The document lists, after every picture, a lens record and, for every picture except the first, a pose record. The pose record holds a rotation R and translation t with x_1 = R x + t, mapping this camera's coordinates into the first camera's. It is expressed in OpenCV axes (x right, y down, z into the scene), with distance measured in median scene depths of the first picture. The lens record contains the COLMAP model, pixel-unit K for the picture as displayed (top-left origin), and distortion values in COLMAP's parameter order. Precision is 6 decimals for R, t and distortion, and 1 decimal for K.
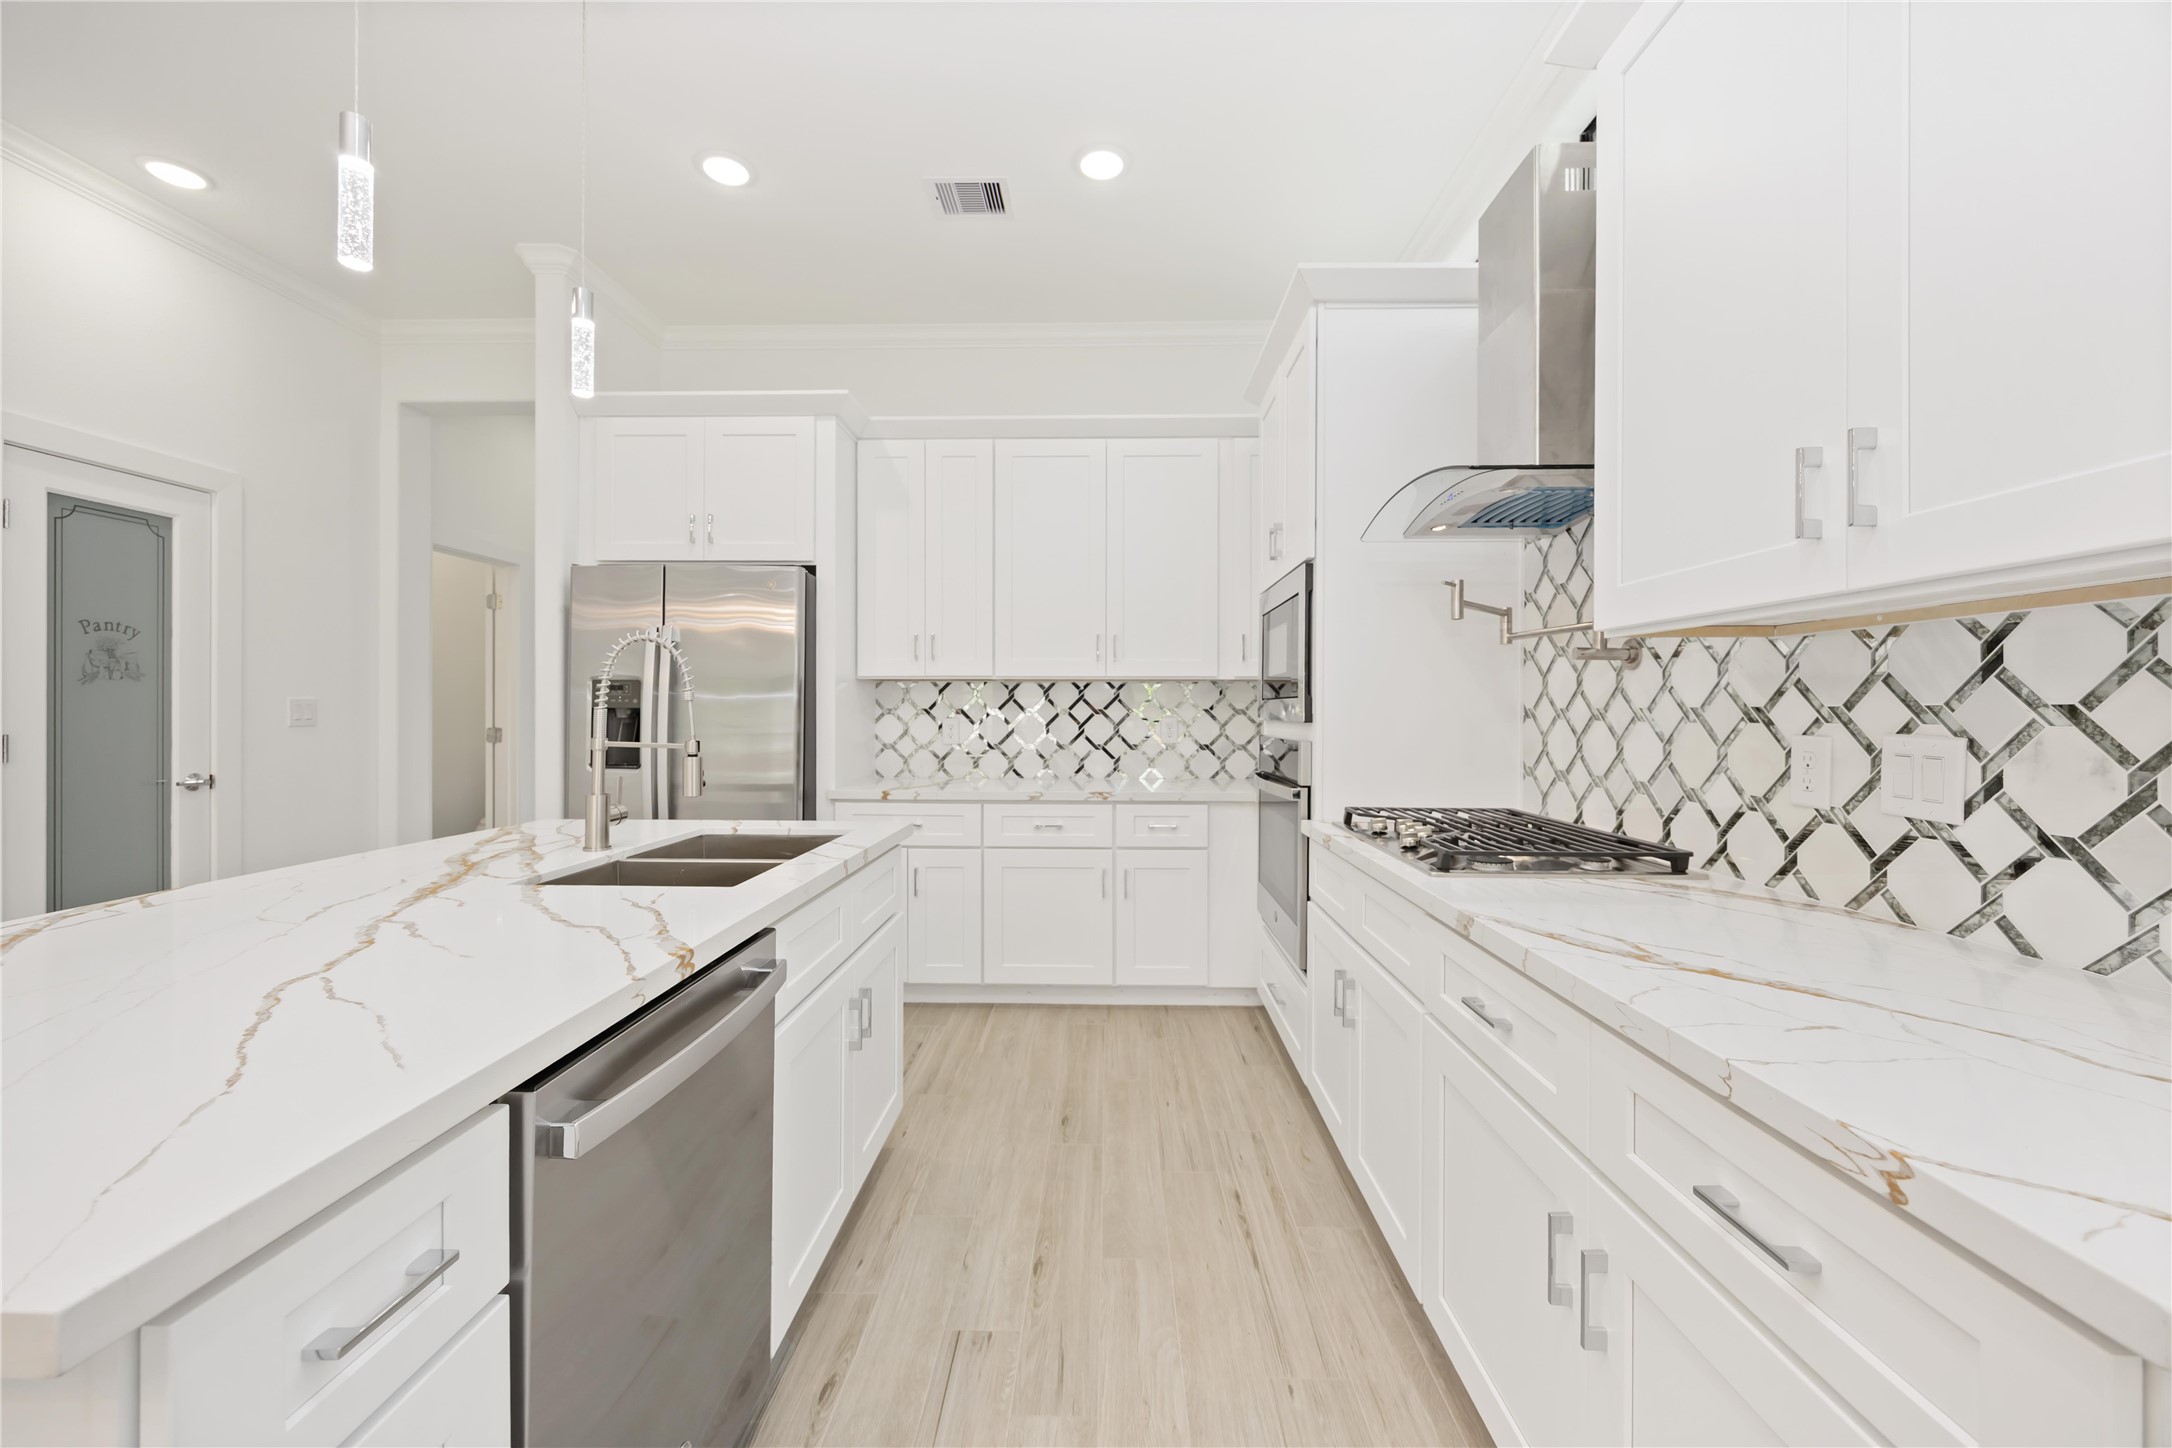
lens RADIAL K [[831.3, 0, 1081.7], [0, 831.3, 710.7], [0, 0, 1]] dist [0.002024, 0.000598]
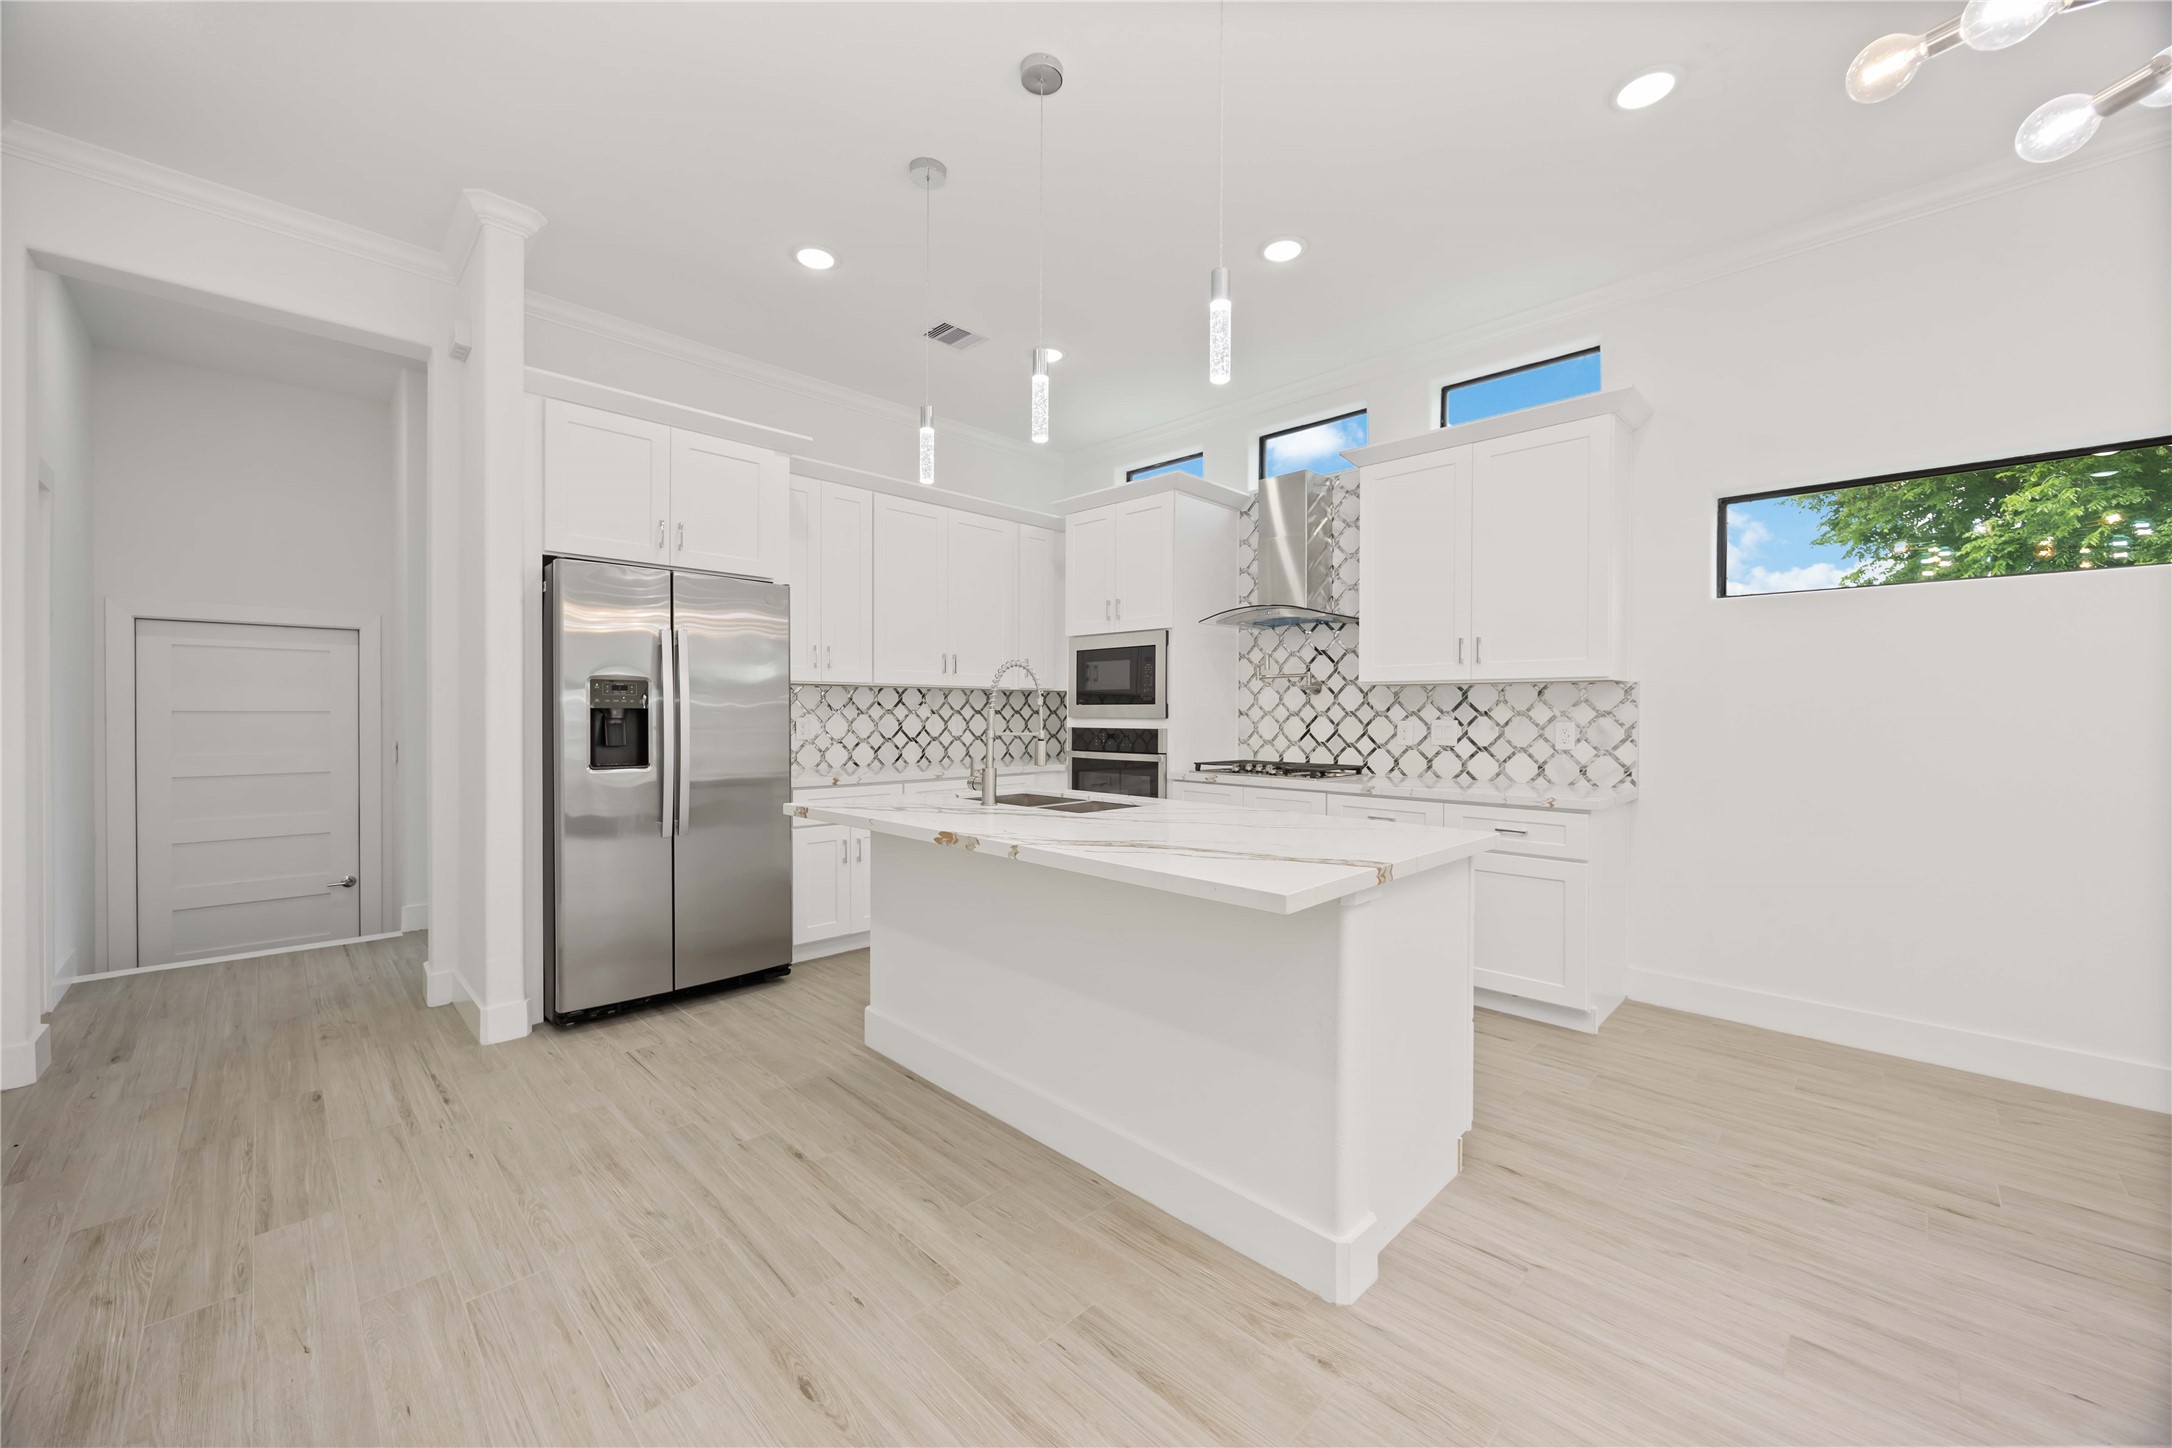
lens RADIAL K [[831.3, 0, 1067.8], [0, 831.3, 726.2], [0, 0, 1]] dist [0.002024, 0.000598]
pose [[0.696310, -0.012533, 0.717632, -1.538958], [-0.001705, 0.999816, 0.019115, -0.003573], [-0.717739, -0.014534, 0.696160, -0.139526]]
